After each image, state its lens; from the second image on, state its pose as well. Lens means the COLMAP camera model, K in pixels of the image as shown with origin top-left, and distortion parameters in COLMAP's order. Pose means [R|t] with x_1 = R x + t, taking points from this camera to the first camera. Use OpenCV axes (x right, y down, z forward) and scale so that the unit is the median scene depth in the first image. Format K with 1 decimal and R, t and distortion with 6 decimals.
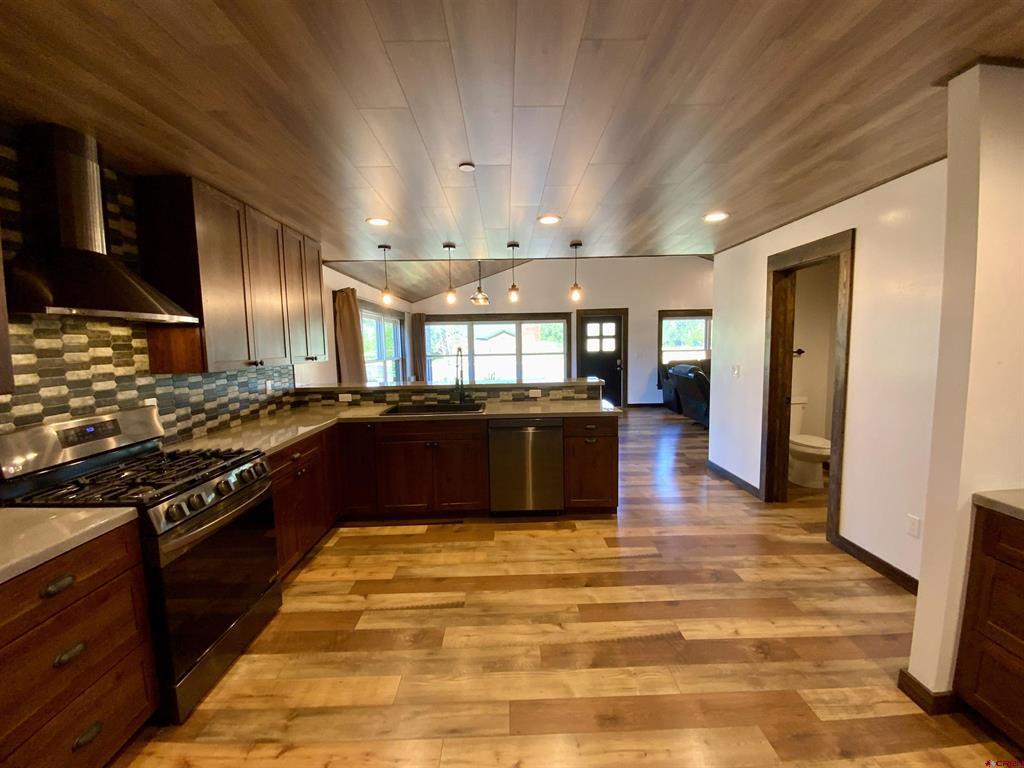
lens RADIAL K [[422.2, 0, 511.9], [0, 422.2, 387.9], [0, 0, 1]] dist [0.010669, -0.006889]
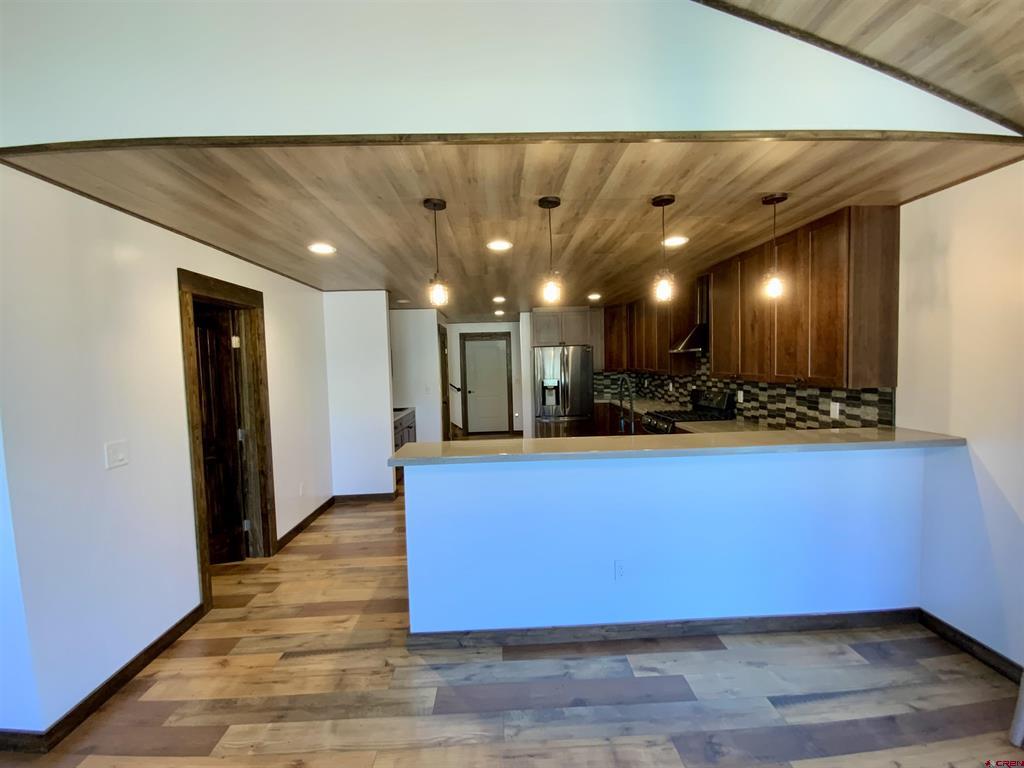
lens RADIAL K [[422.2, 0, 510.2], [0, 422.2, 382.0], [0, 0, 1]] dist [0.010669, -0.006889]
pose [[-0.998615, 0.048814, -0.019612, 0.117295], [0.045211, 0.986960, 0.154483, -0.277488], [0.026898, 0.153383, -0.987801, 2.301675]]
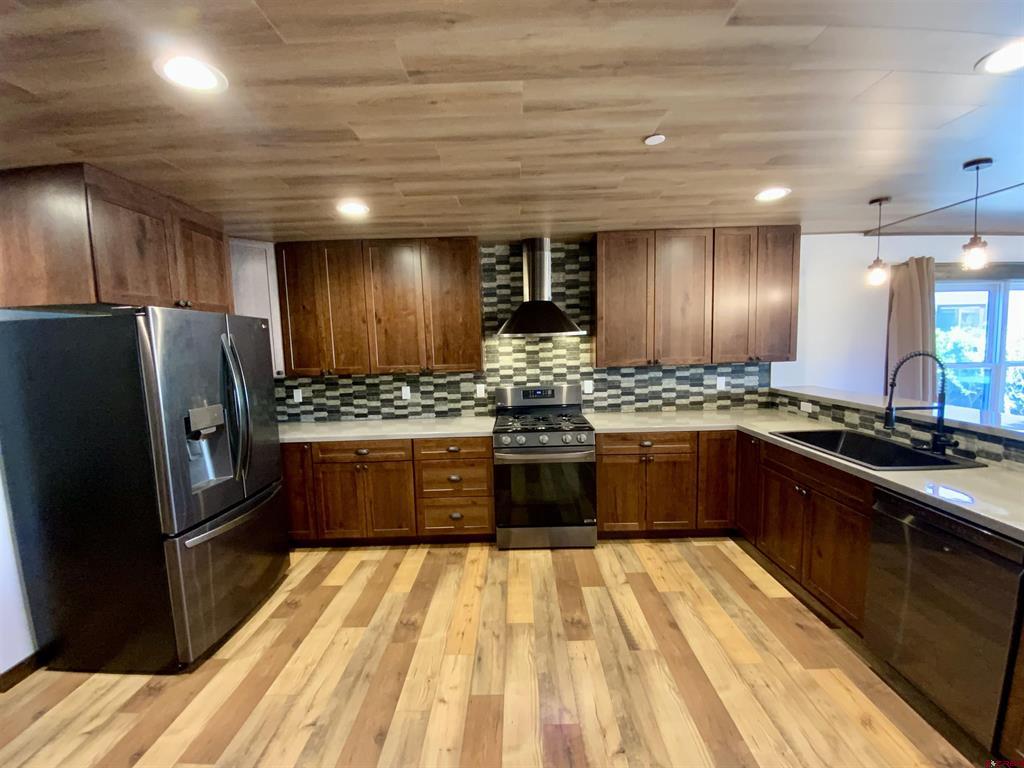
lens RADIAL K [[422.2, 0, 511.8], [0, 422.2, 381.3], [0, 0, 1]] dist [0.010669, -0.006889]
pose [[-0.036149, 0.110965, -0.993167, 0.630856], [-0.072845, 0.990880, 0.113361, -0.112056], [0.996688, 0.076445, -0.027736, 0.641711]]
